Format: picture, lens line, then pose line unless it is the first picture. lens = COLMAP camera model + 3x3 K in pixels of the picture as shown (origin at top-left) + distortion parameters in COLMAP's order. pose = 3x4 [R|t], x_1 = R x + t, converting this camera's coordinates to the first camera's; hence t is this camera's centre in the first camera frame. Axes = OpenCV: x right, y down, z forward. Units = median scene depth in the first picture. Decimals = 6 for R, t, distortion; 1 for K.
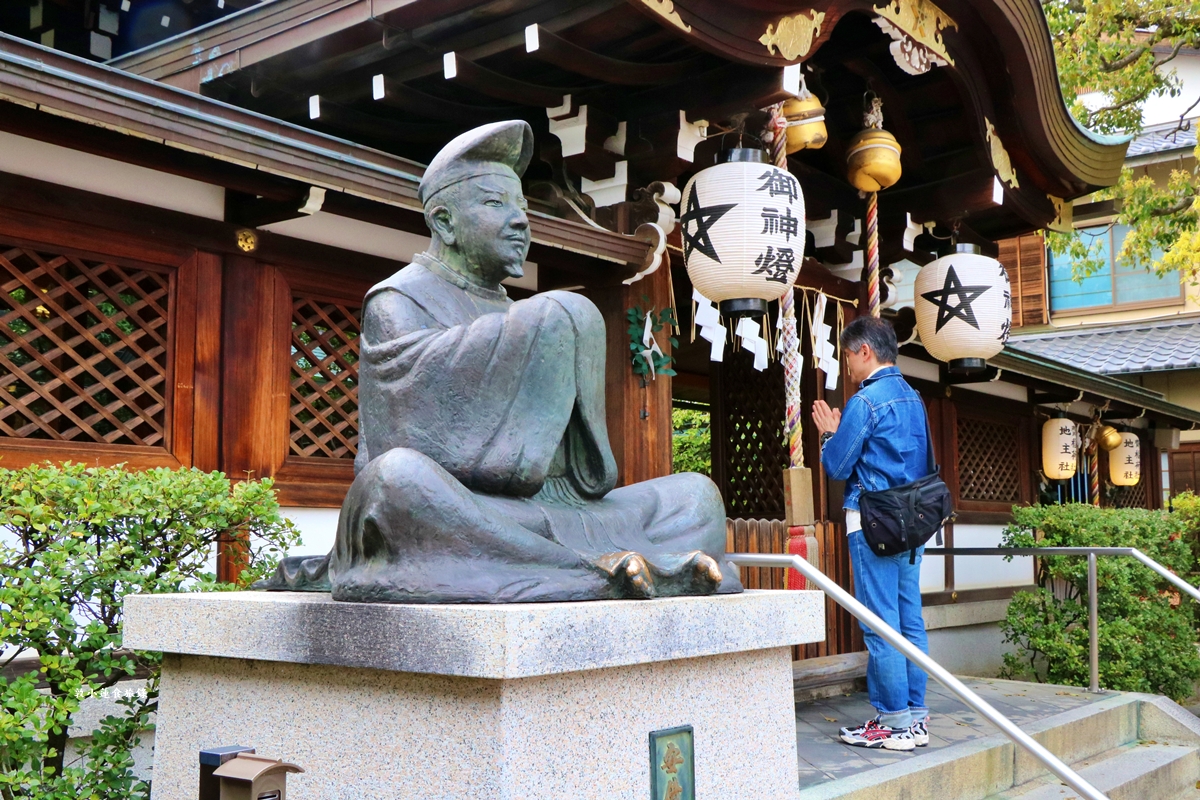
lens RADIAL K [[1340.8, 0, 600.0], [0, 1340.8, 400.0], [0, 0, 1]] dist [-0.108728, 0.333362]
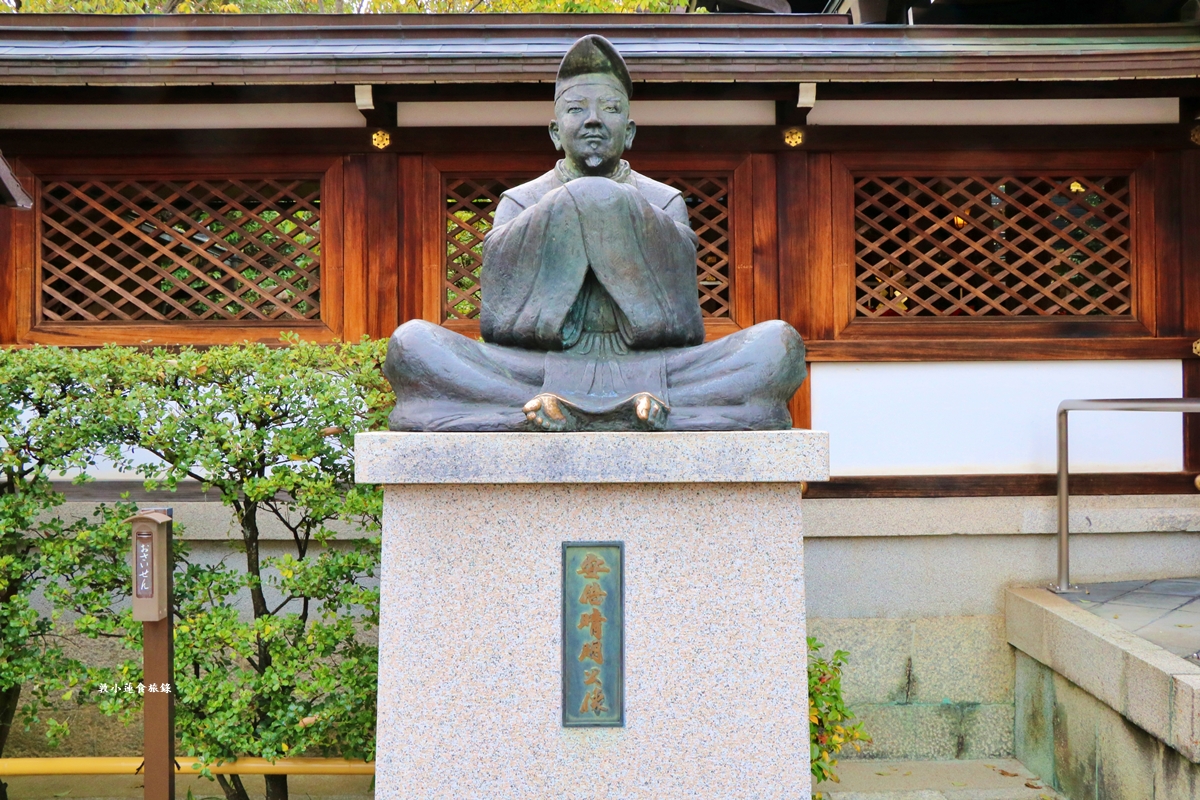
lens RADIAL K [[1239.8, 0, 600.0], [0, 1239.8, 400.0], [0, 0, 1]] dist [-0.134643, 0.255949]
pose [[0.614509, -0.006754, -0.788881, 0.468891], [0.090269, 0.993998, 0.061806, 0.027338], [0.783729, -0.109192, 0.611430, 0.175560]]
